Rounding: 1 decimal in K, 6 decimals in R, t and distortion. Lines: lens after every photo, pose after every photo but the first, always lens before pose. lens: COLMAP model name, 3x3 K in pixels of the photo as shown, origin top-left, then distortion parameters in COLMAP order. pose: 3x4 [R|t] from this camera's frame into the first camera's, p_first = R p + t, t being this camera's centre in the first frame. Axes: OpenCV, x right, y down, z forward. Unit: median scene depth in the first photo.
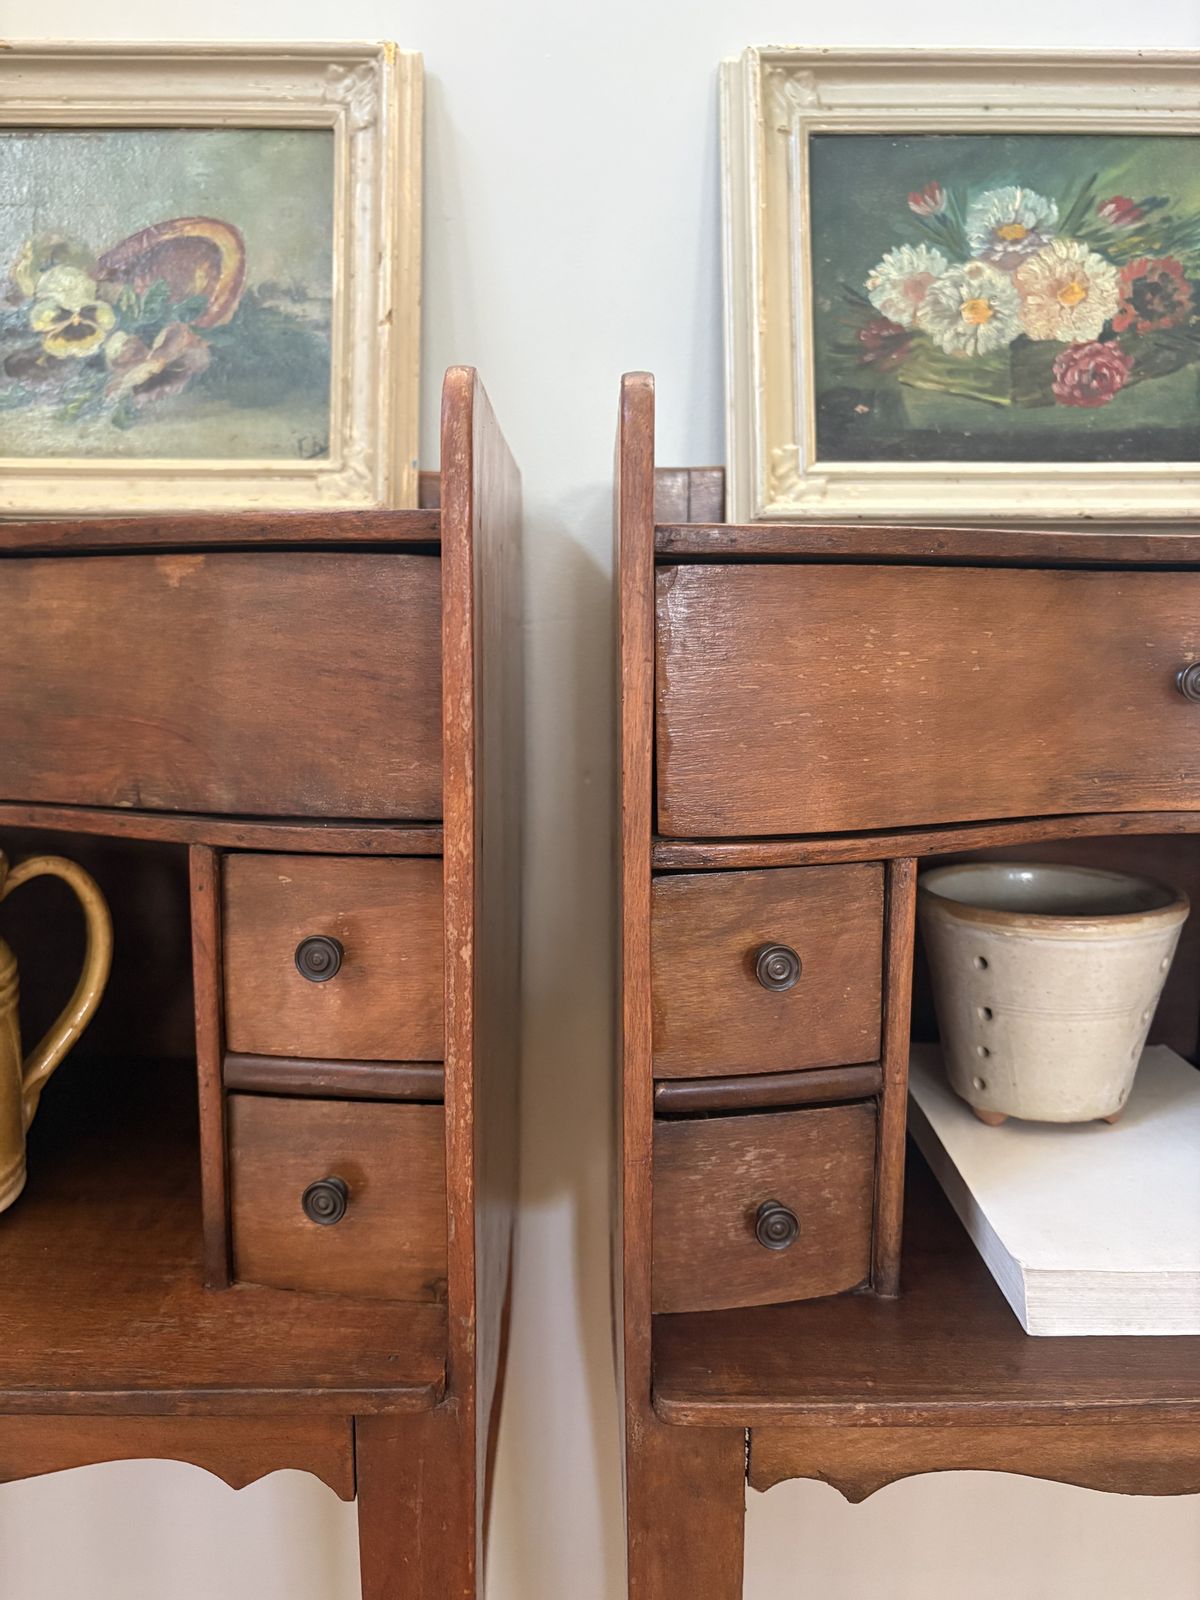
lens RADIAL K [[1229.6, 0, 599.8], [0, 1229.6, 802.5], [0, 0, 1]] dist [0.001107, 0.002626]
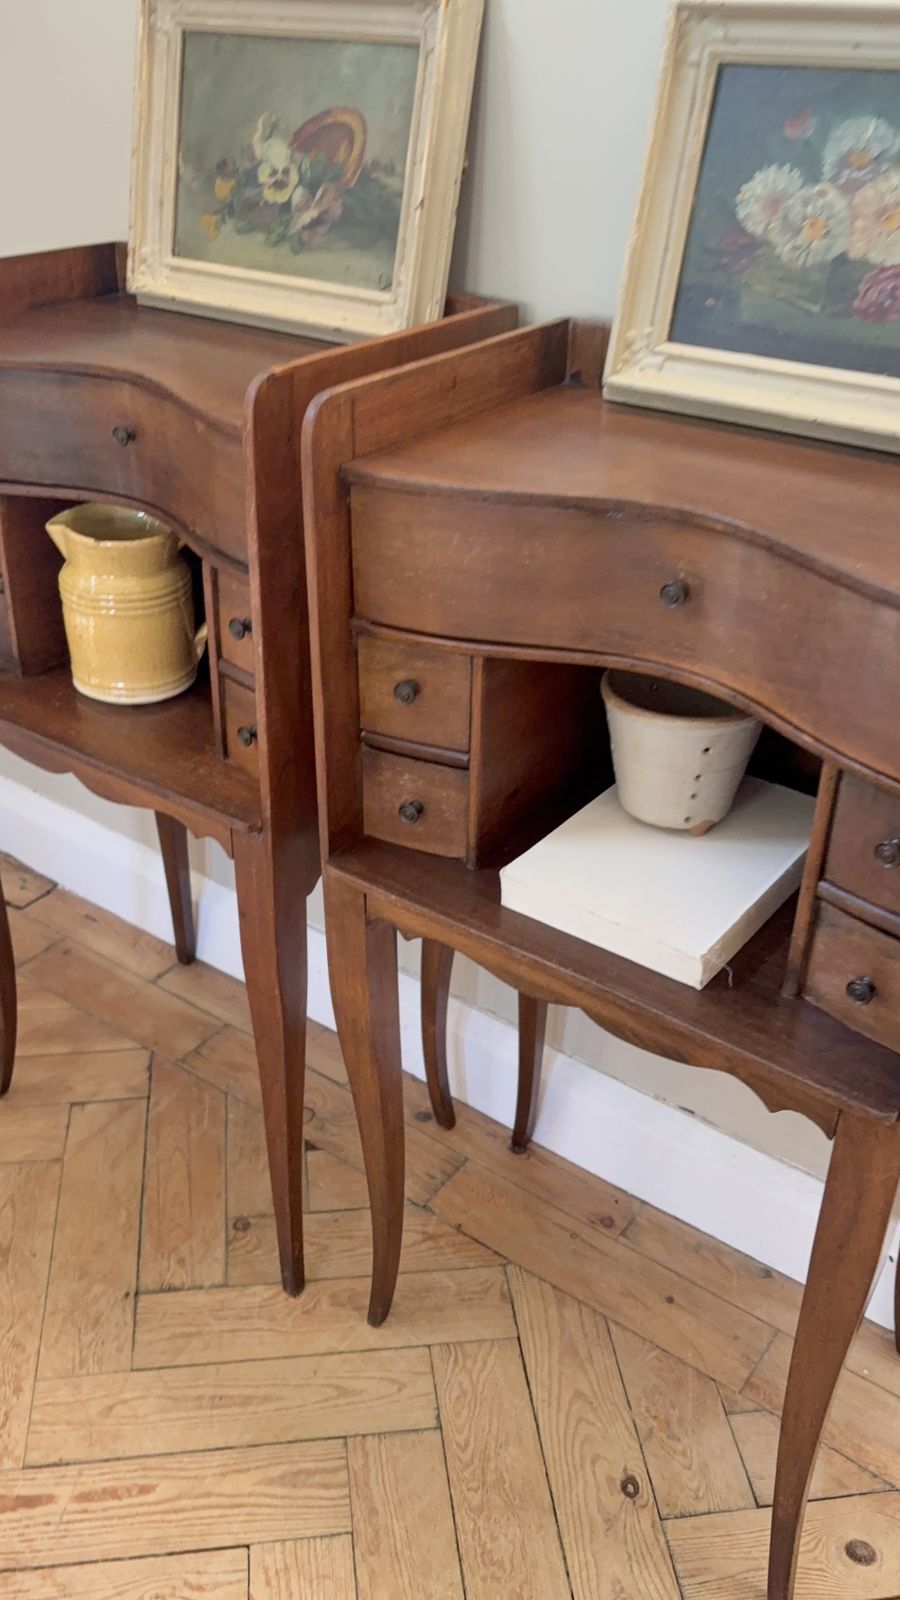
lens RADIAL K [[1380.4, 0, 432.8], [0, 1380.4, 800.0], [0, 0, 1]] dist [0.006776, 0.014627]
pose [[0.800239, 0.315045, -0.510258, 0.902890], [-0.100456, 0.909285, 0.403868, -0.401594], [0.591207, -0.271933, 0.759294, -0.463788]]
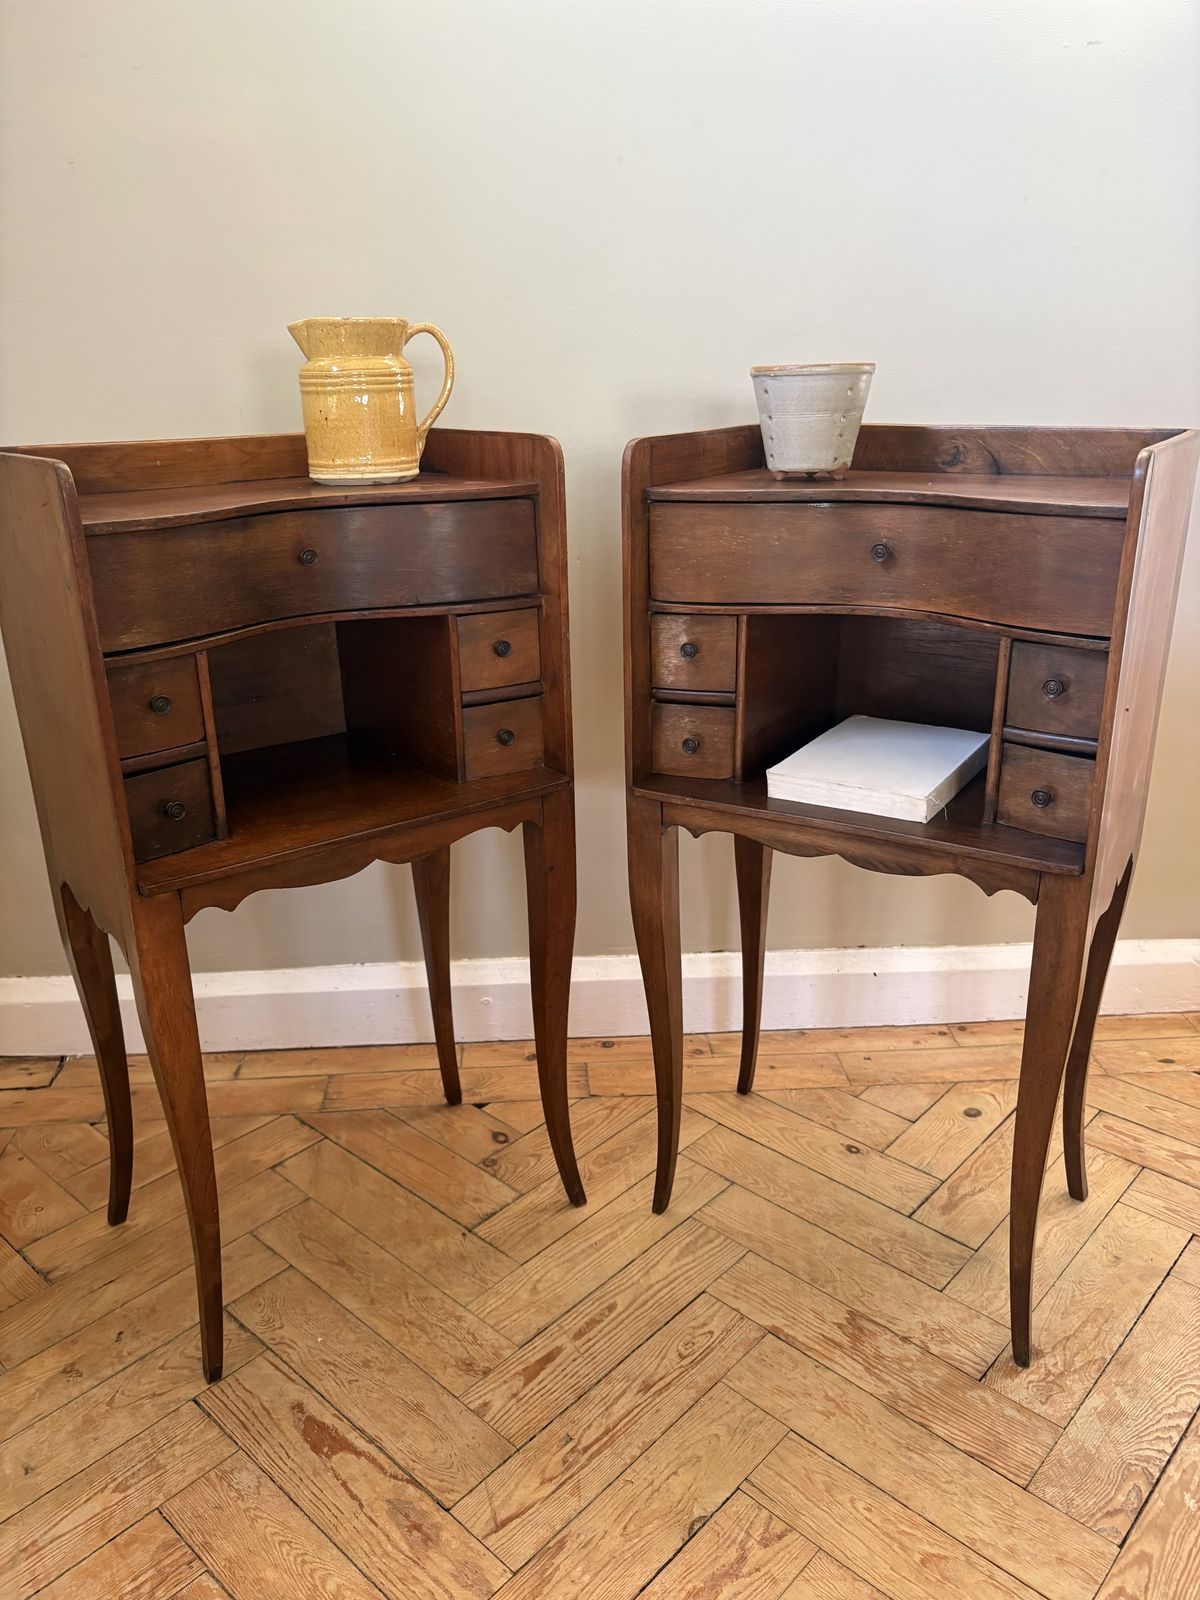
lens RADIAL K [[1223.9, 0, 598.2], [0, 1223.9, 799.6], [0, 0, 1]] dist [-0.012204, 0.060198]
pose [[0.998040, -0.038813, 0.049096, -0.108666], [0.028305, 0.979588, 0.199011, -0.034938], [-0.055818, -0.197232, 0.978767, -1.340529]]
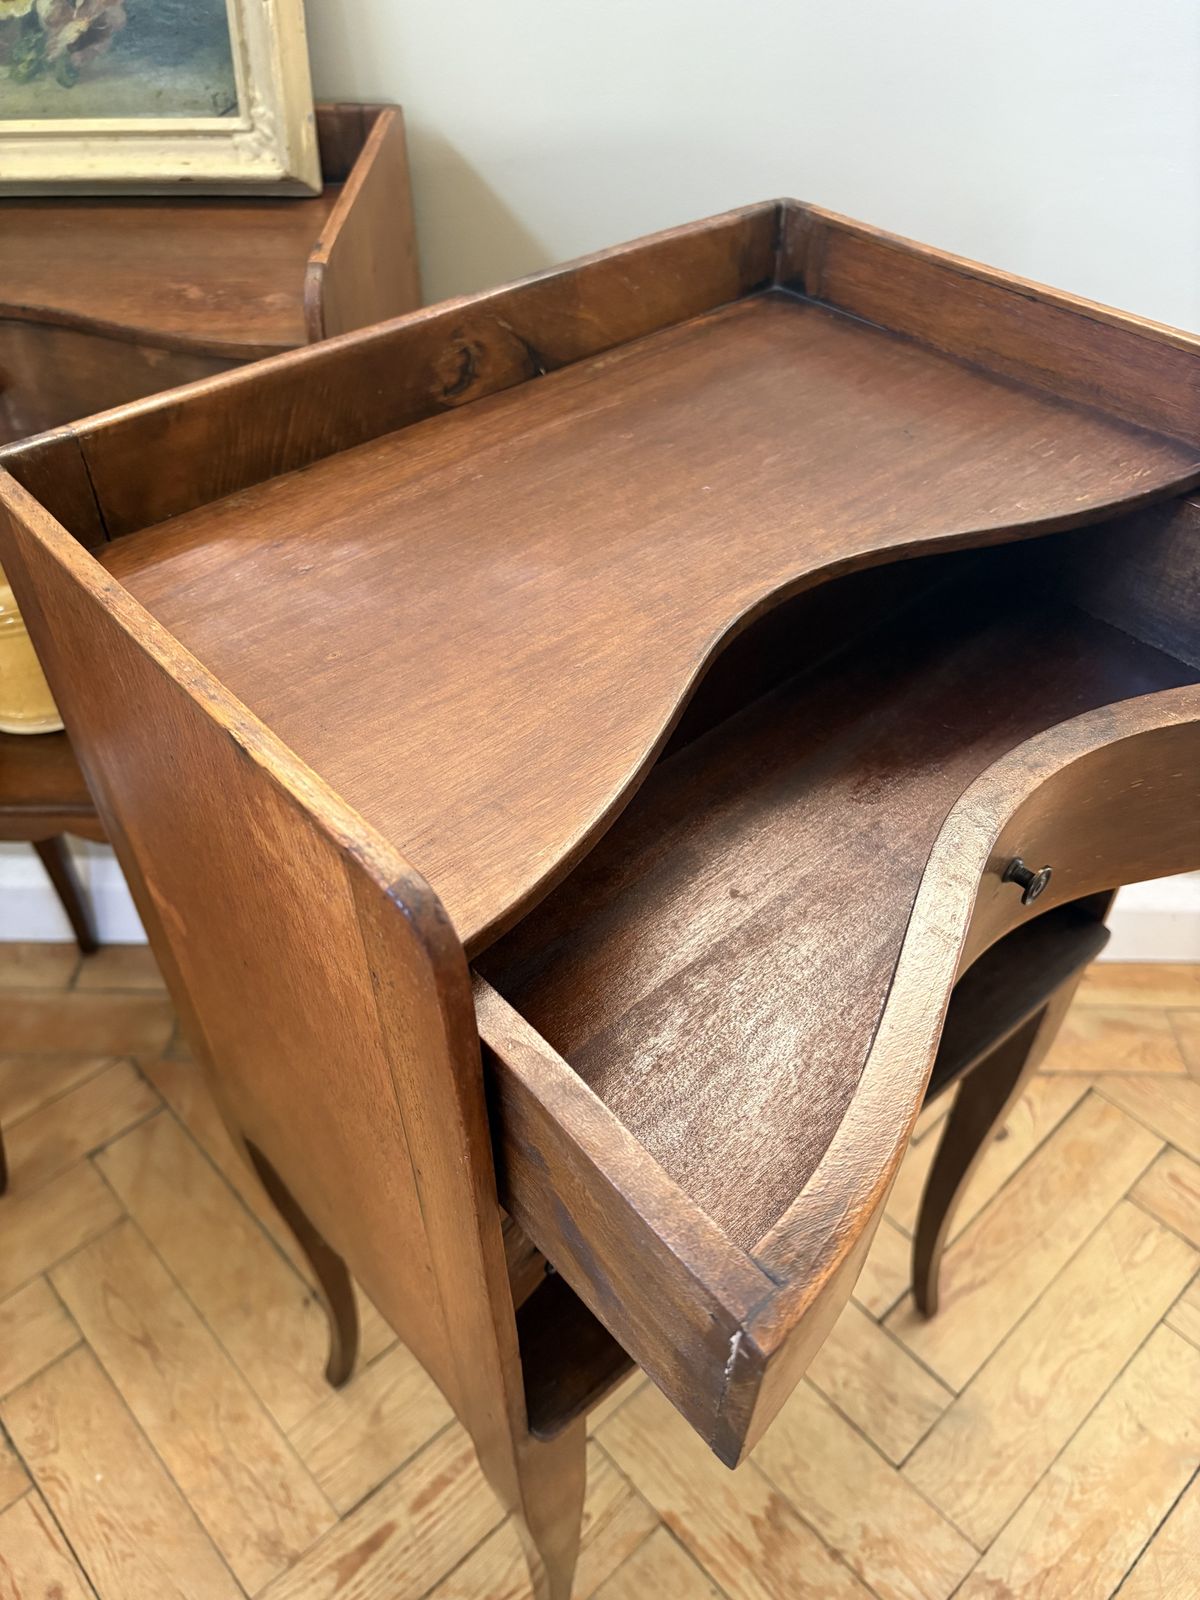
lens RADIAL K [[1220.6, 0, 598.0], [0, 1220.6, 795.5], [0, 0, 1]] dist [0.074640, -0.103631]
pose [[0.999582, 0.011093, -0.026690, 0.173661], [0.005990, 0.823872, 0.566744, -0.412310], [0.028276, -0.566667, 0.823462, -0.379541]]
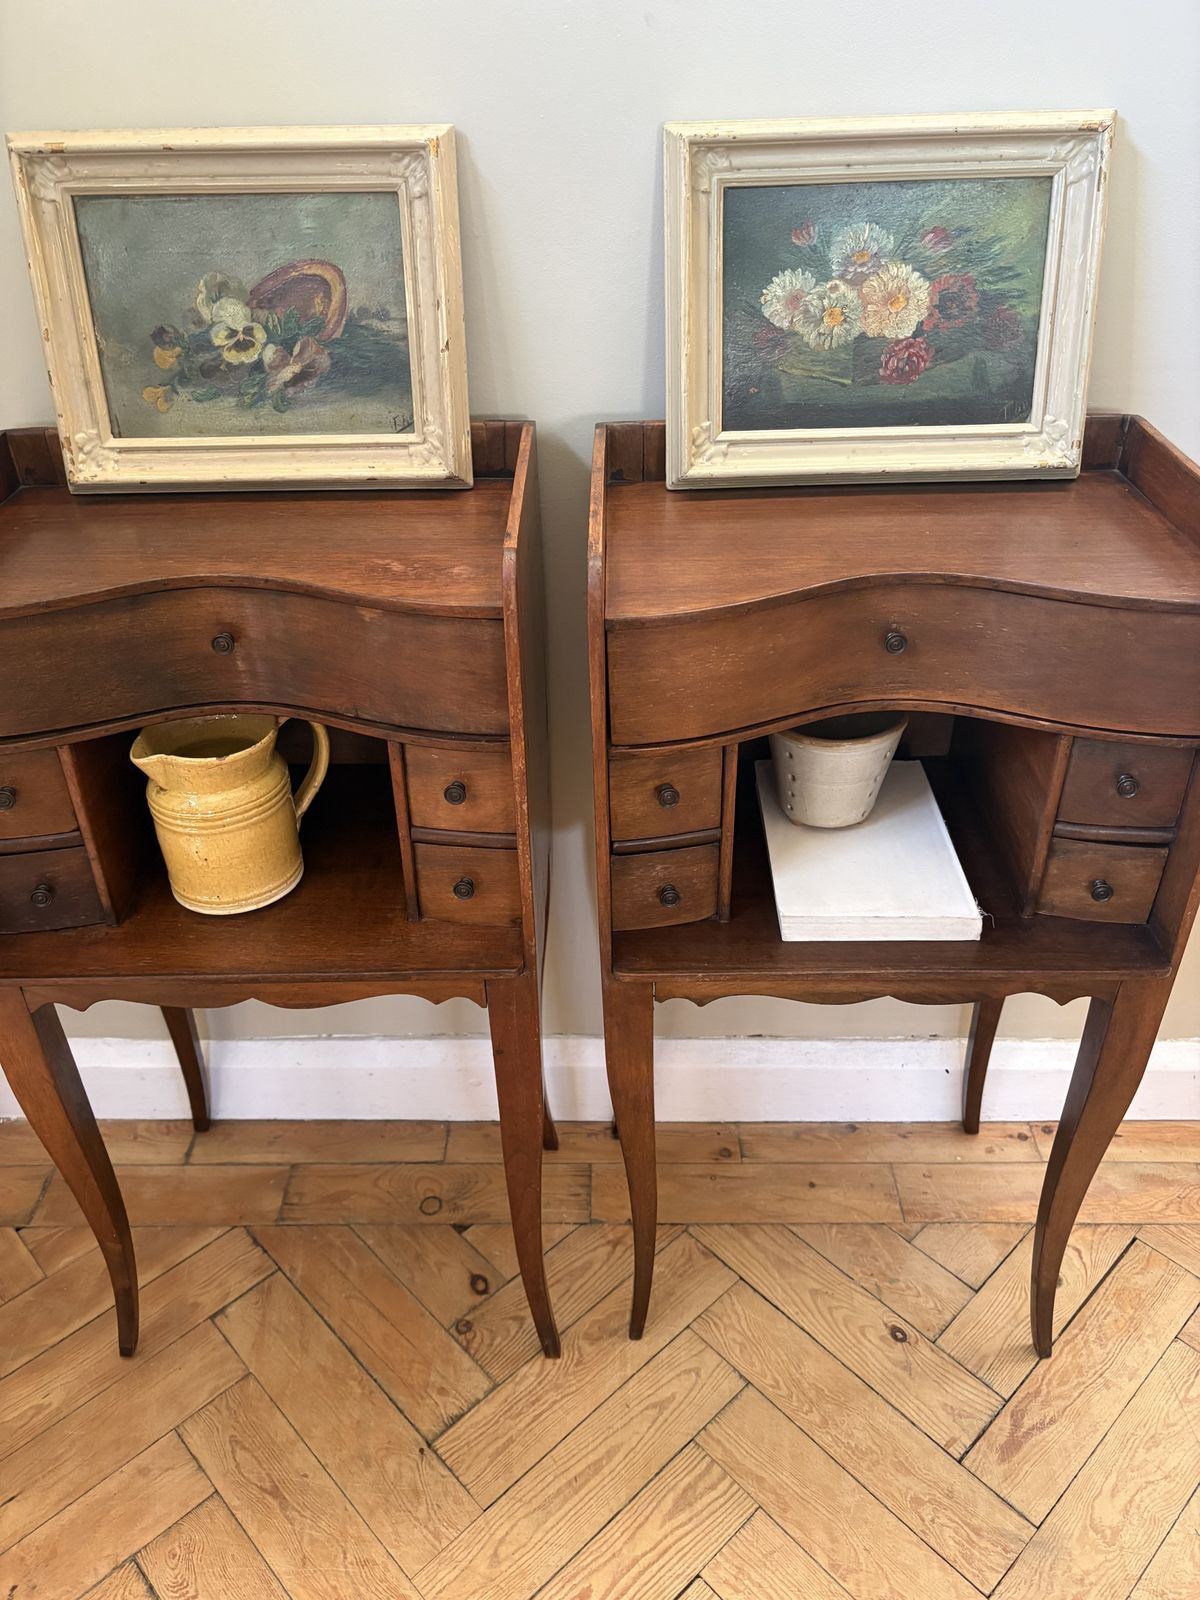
lens RADIAL K [[1221.4, 0, 597.0], [0, 1221.4, 798.7], [0, 0, 1]] dist [0.017663, -0.007211]
pose [[0.999631, -0.011569, -0.024576, 0.047541], [0.020839, 0.906980, 0.420658, -0.503435], [0.017423, -0.421015, 0.906886, -0.616575]]
